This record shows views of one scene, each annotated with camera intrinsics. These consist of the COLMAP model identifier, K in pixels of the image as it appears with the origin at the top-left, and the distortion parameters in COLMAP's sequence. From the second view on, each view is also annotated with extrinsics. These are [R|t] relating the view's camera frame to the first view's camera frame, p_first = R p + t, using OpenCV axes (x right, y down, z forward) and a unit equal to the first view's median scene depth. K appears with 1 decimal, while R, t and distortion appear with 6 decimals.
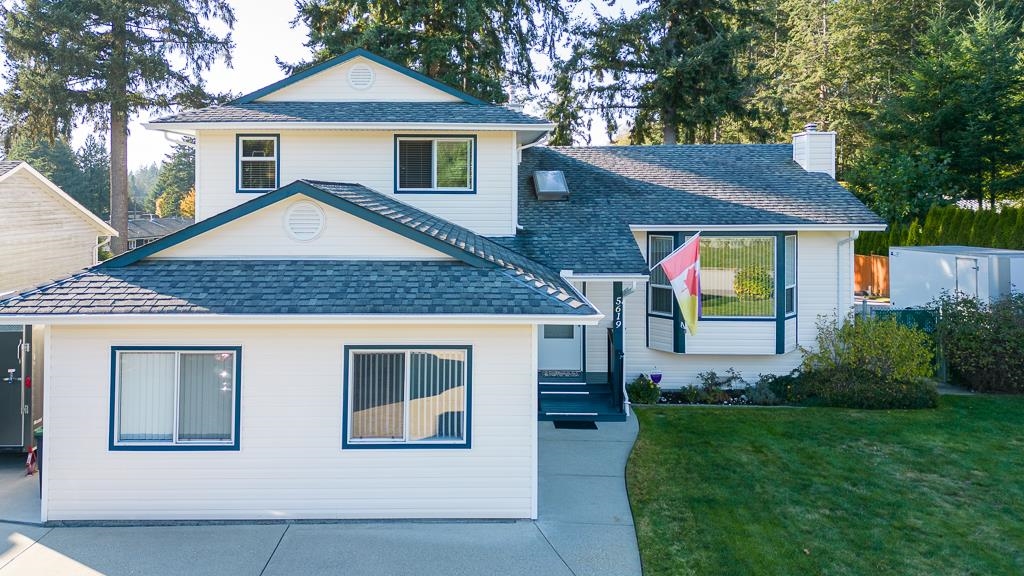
lens RADIAL K [[717.7, 0, 514.8], [0, 717.7, 291.5], [0, 0, 1]] dist [0.091285, -0.093902]
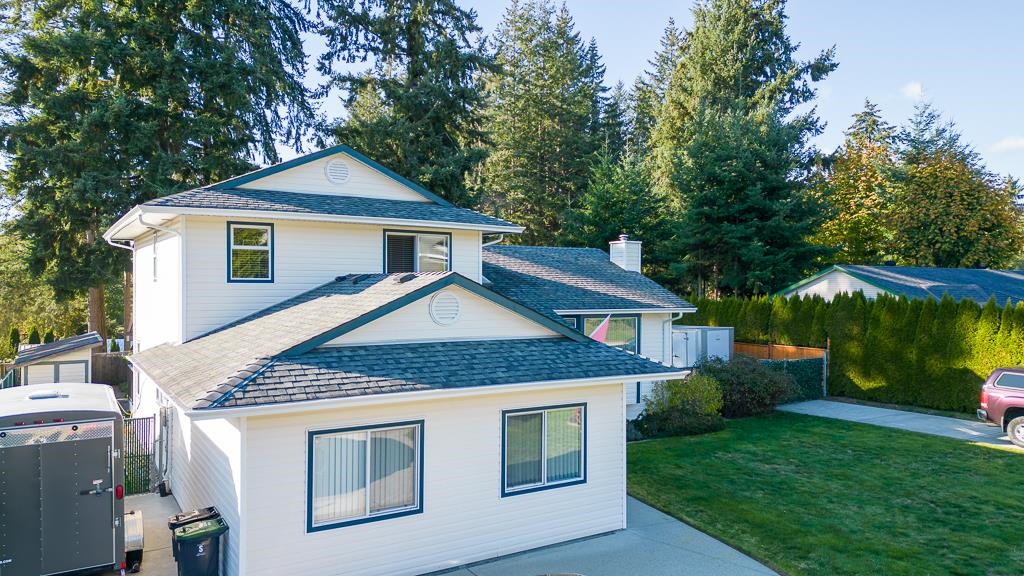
lens RADIAL K [[685.8, 0, 511.3], [0, 685.8, 396.4], [0, 0, 1]] dist [0.060140, -0.000411]
pose [[0.854701, -0.078985, 0.513076, -0.554135], [0.066775, 0.996874, 0.042226, 0.002205], [-0.514808, -0.001830, 0.857304, 0.012220]]
